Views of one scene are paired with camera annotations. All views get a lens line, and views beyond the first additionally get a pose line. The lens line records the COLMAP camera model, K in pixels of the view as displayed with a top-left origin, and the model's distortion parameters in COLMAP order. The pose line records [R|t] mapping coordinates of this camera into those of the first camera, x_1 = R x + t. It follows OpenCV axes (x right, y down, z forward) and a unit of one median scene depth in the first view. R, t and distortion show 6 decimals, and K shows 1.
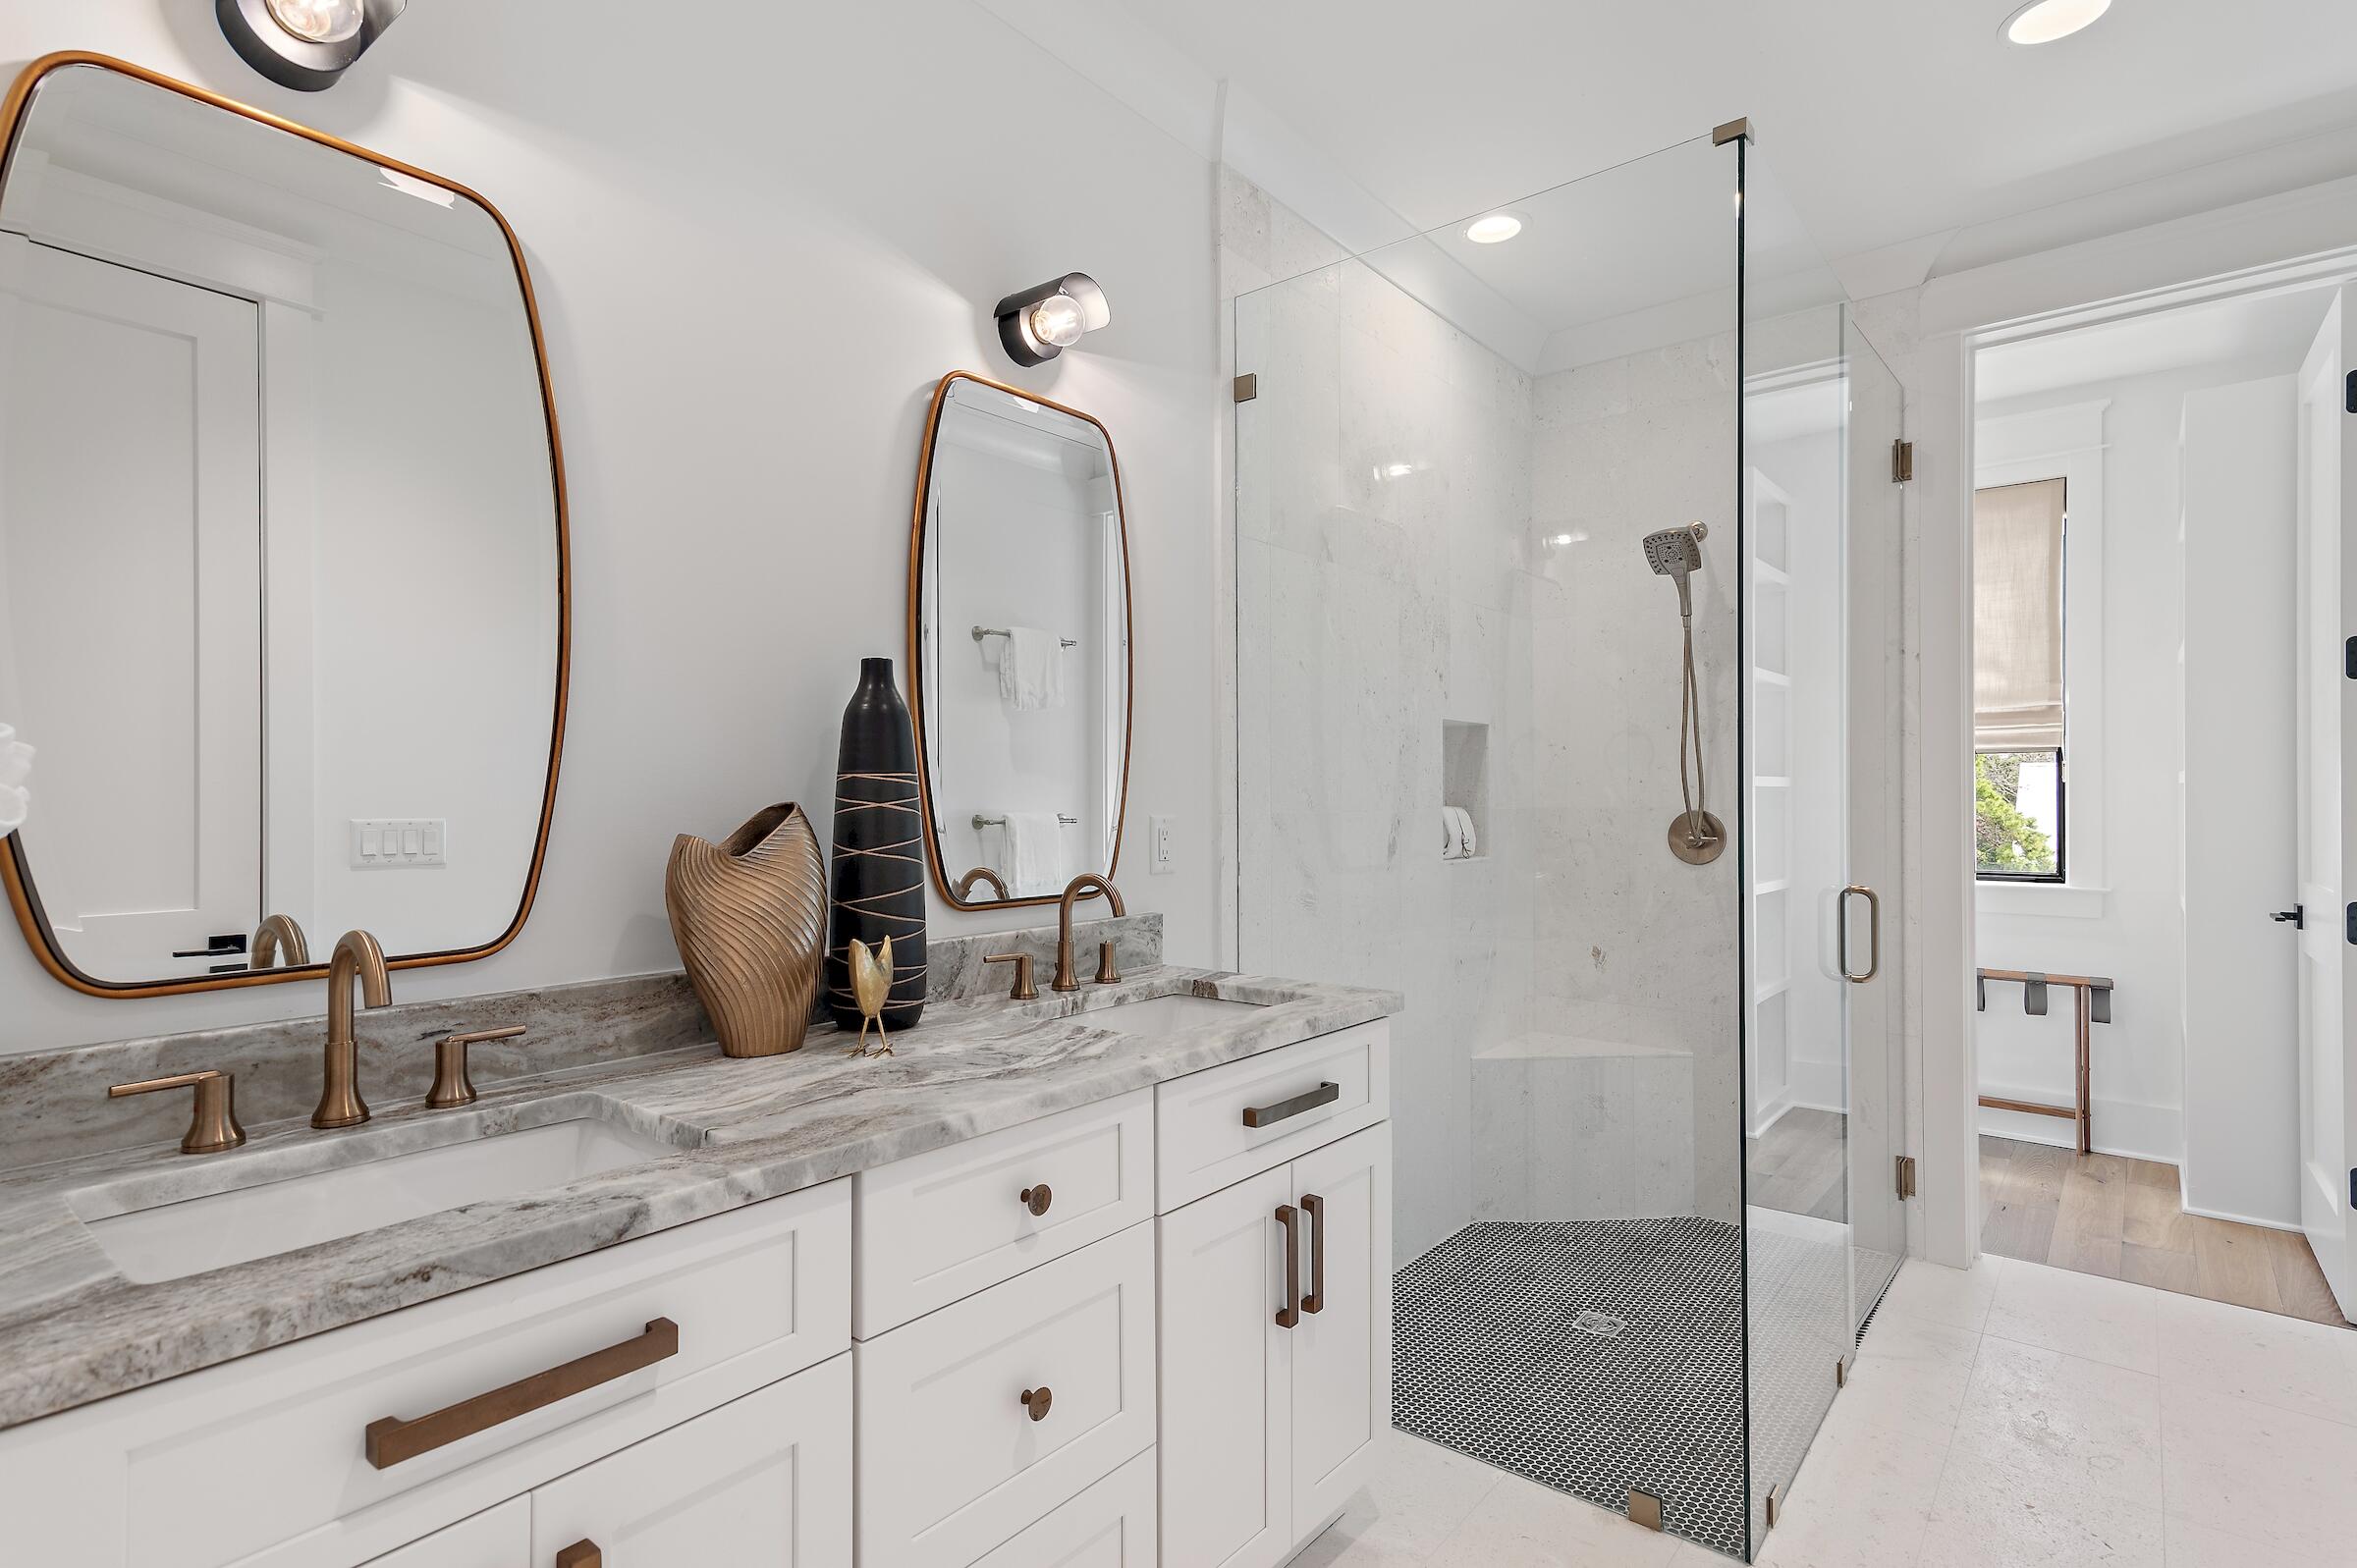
lens RADIAL K [[1178.5, 0, 1177.1], [0, 1178.5, 799.3], [0, 0, 1]] dist [0.015284, 0.000428]
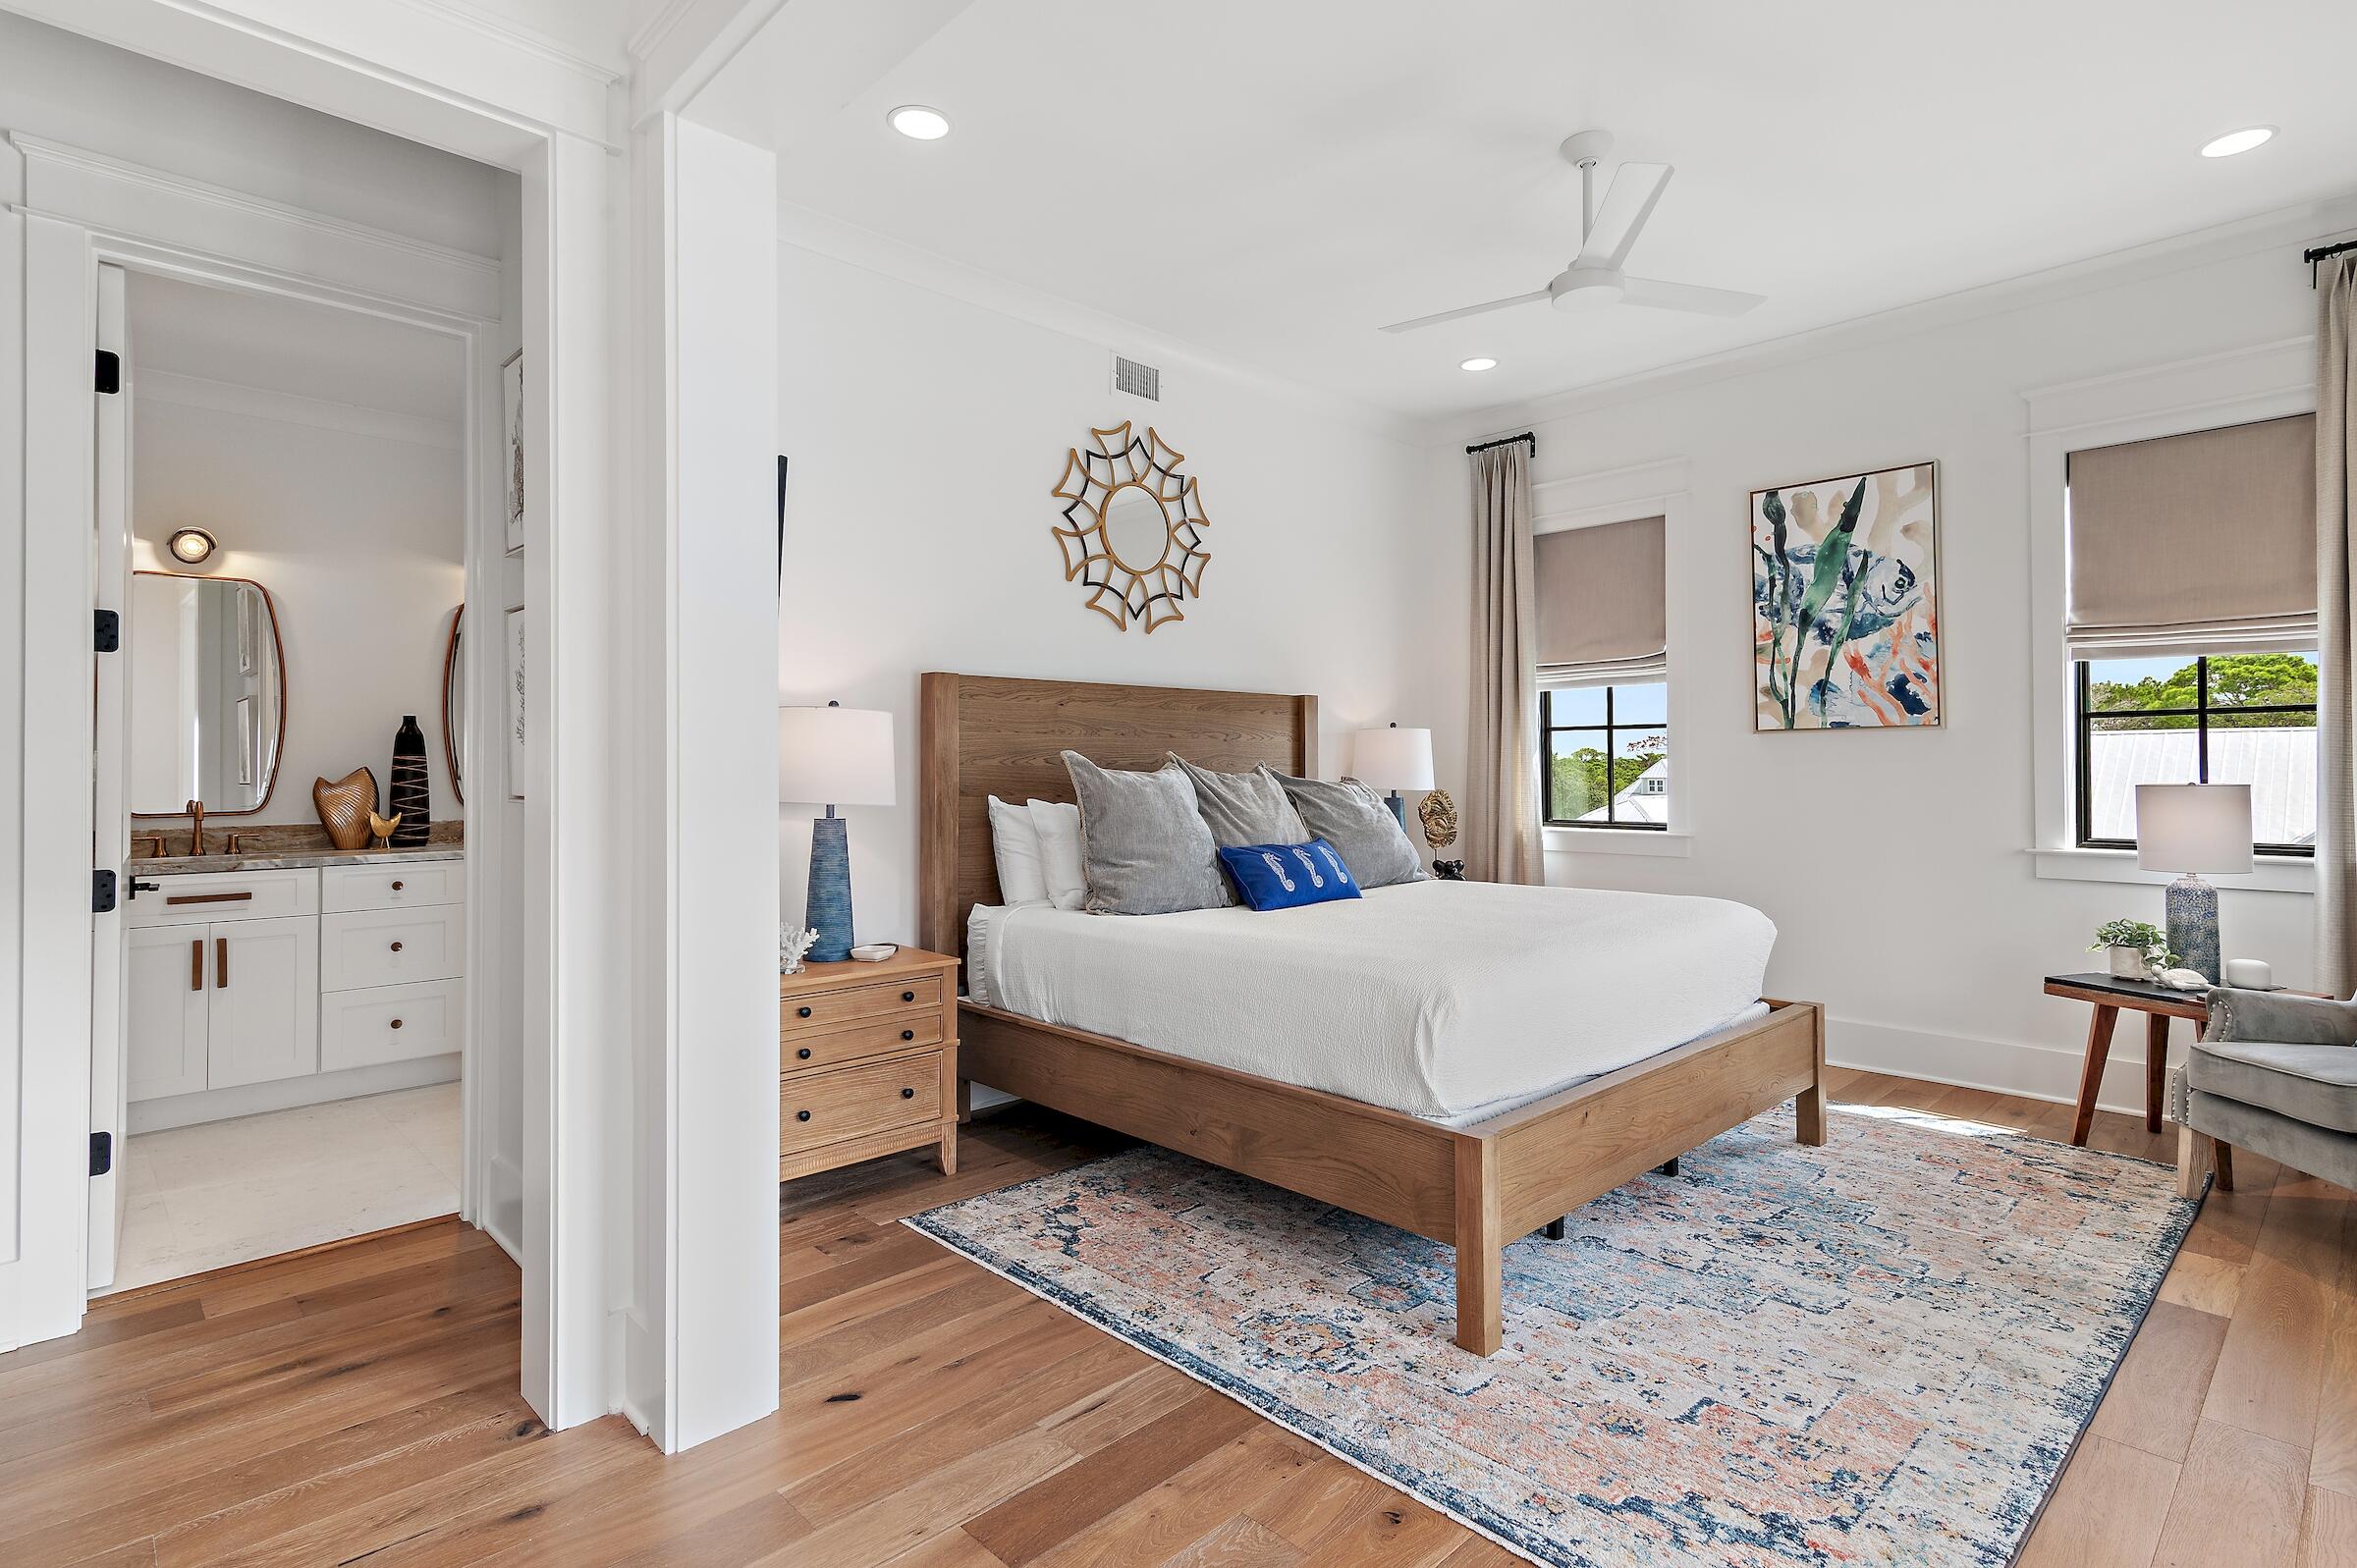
lens RADIAL K [[1178.5, 0, 1182.4], [0, 1178.5, 775.4], [0, 0, 1]] dist [0.015284, 0.000428]
pose [[0.993549, 0.001406, -0.113395, 2.157831], [-0.000378, 0.999959, 0.009087, -0.003590], [0.113403, -0.008985, 0.993508, -1.816098]]
